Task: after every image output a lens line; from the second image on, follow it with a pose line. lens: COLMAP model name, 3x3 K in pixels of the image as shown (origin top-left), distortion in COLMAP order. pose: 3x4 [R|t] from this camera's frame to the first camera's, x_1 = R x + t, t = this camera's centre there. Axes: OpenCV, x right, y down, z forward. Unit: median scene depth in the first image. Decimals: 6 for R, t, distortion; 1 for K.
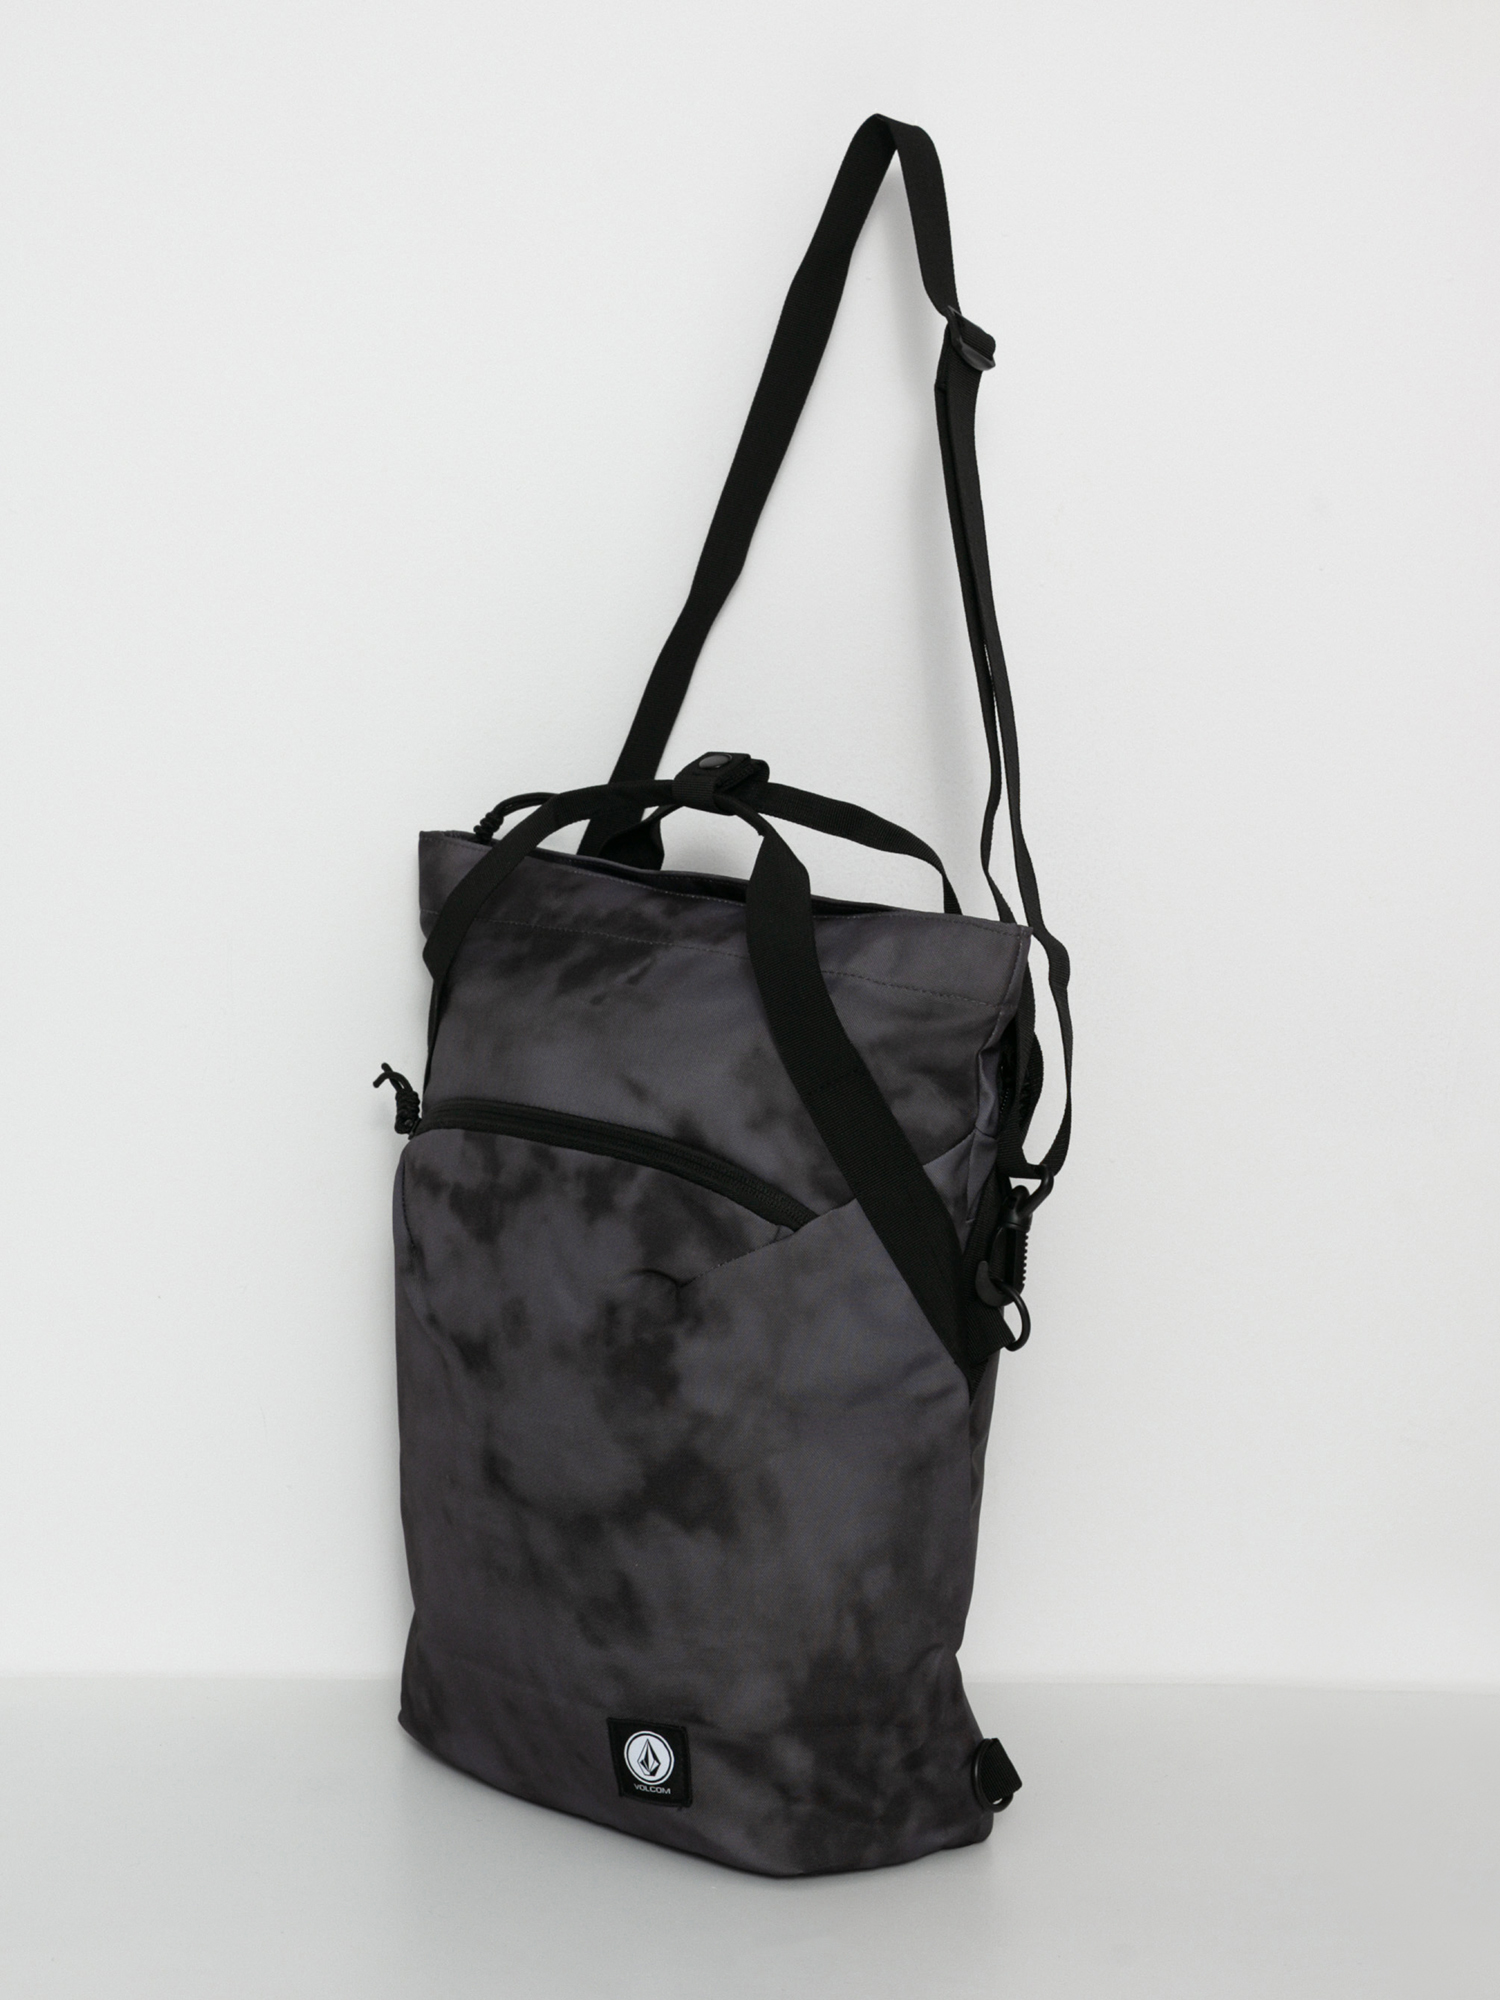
lens RADIAL K [[3283.0, 0, 750.0], [0, 3283.0, 1000.0], [0, 0, 1]] dist [0.464840, 0.029516]
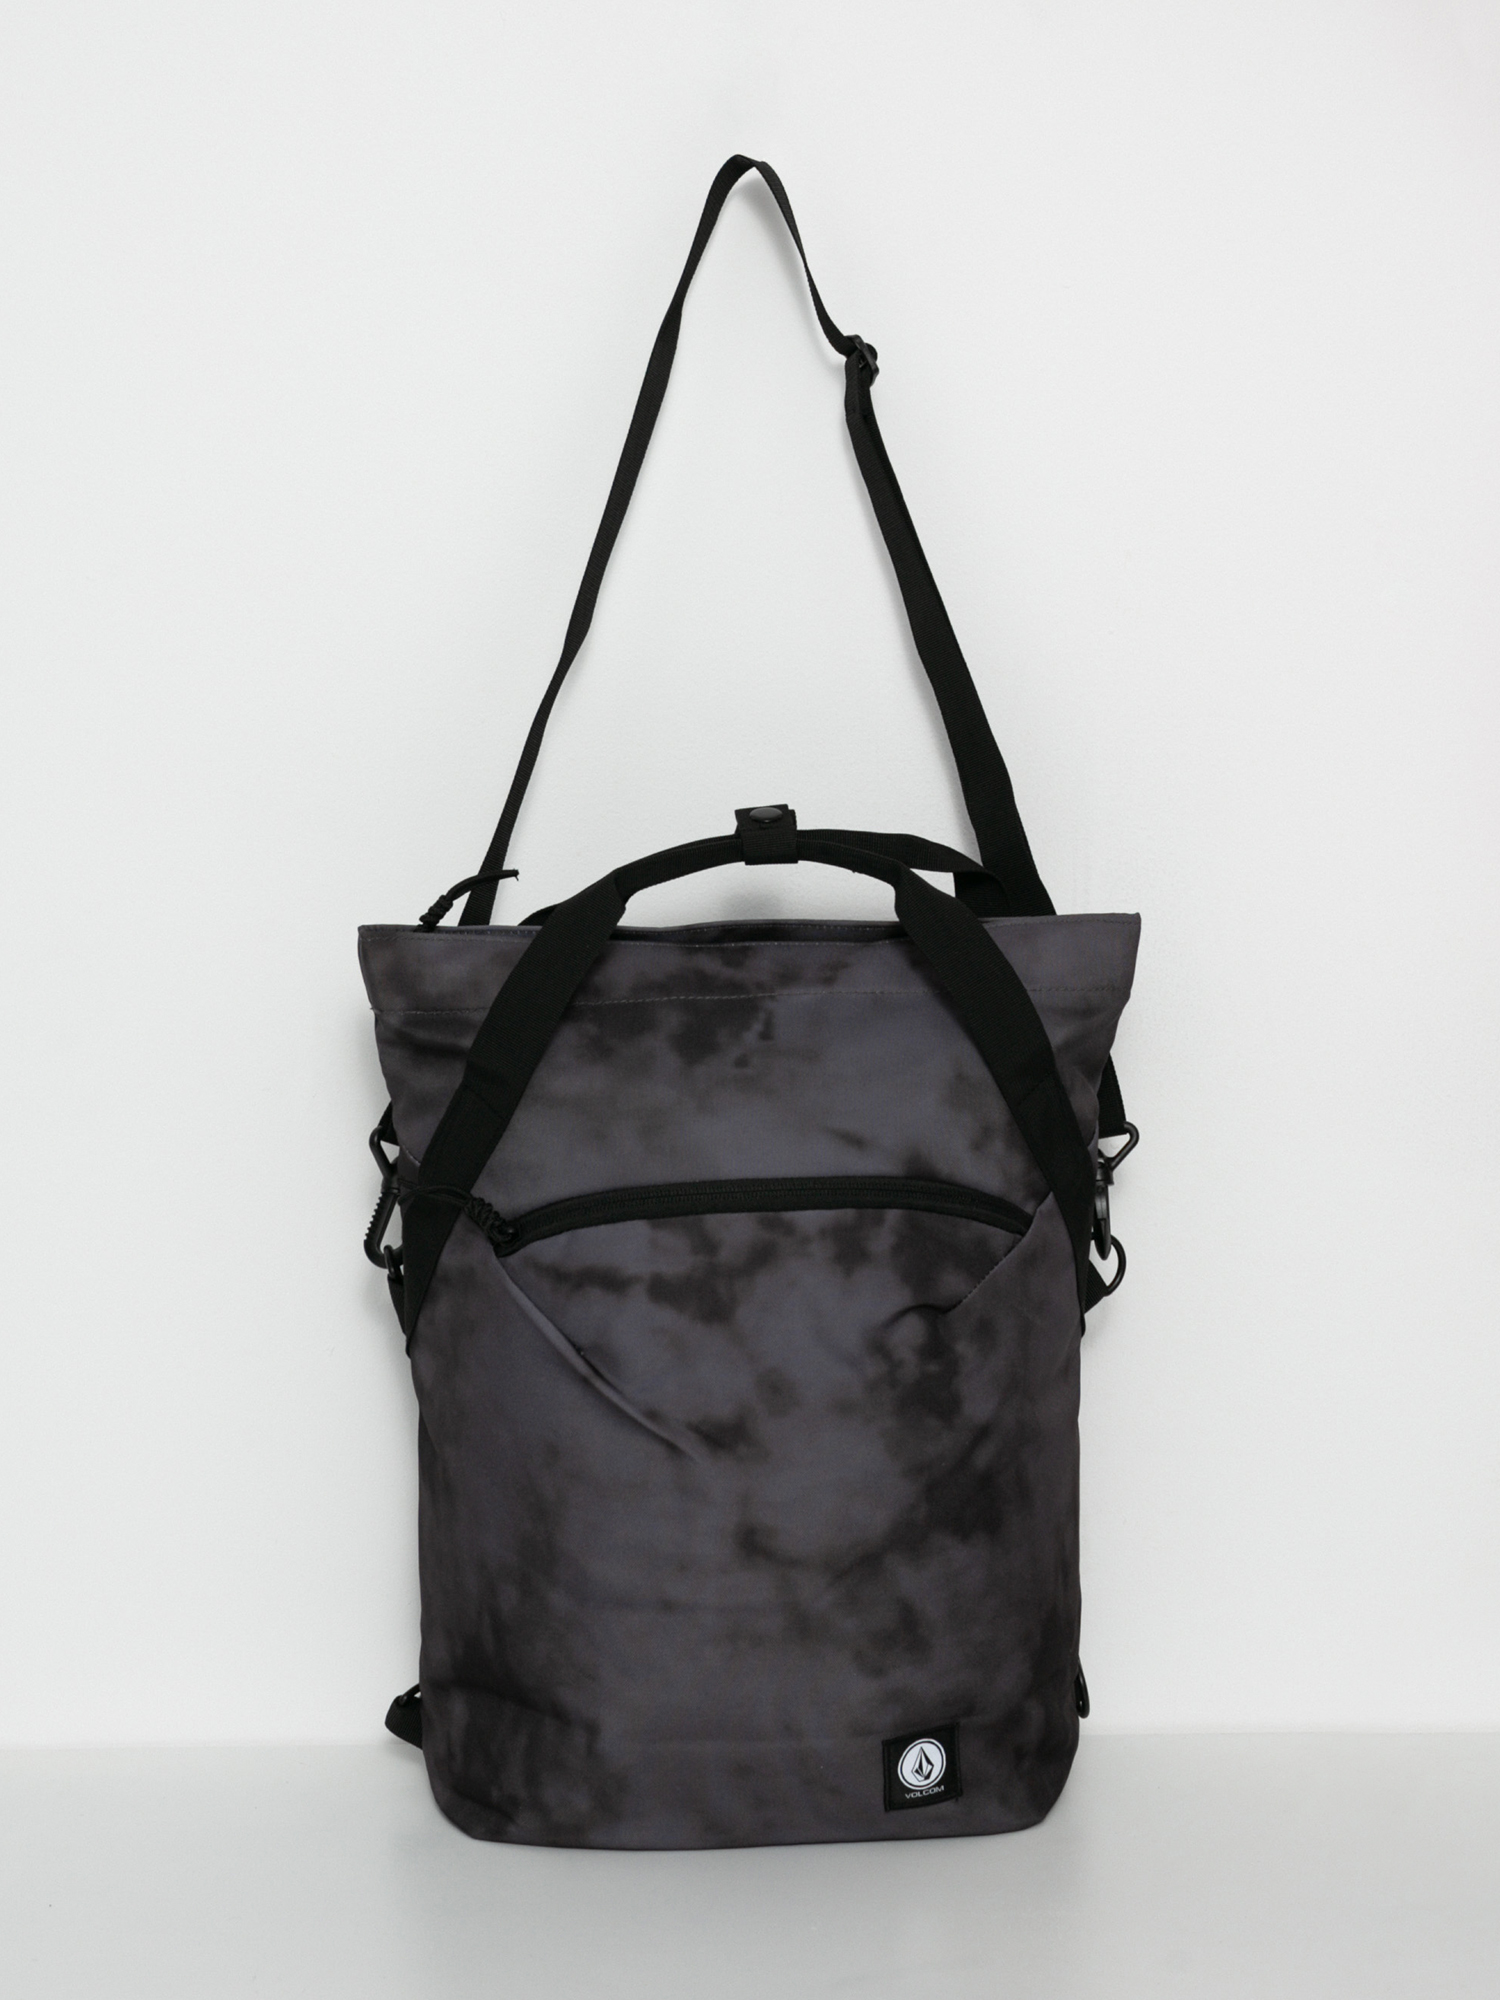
lens RADIAL K [[3283.0, 0, 750.0], [0, 3283.0, 1000.0], [0, 0, 1]] dist [0.464840, 0.029516]
pose [[0.763830, -0.196032, 0.614926, -0.671319], [0.165005, 0.980408, 0.107582, -0.128926], [-0.623968, 0.019292, 0.781212, 0.215180]]
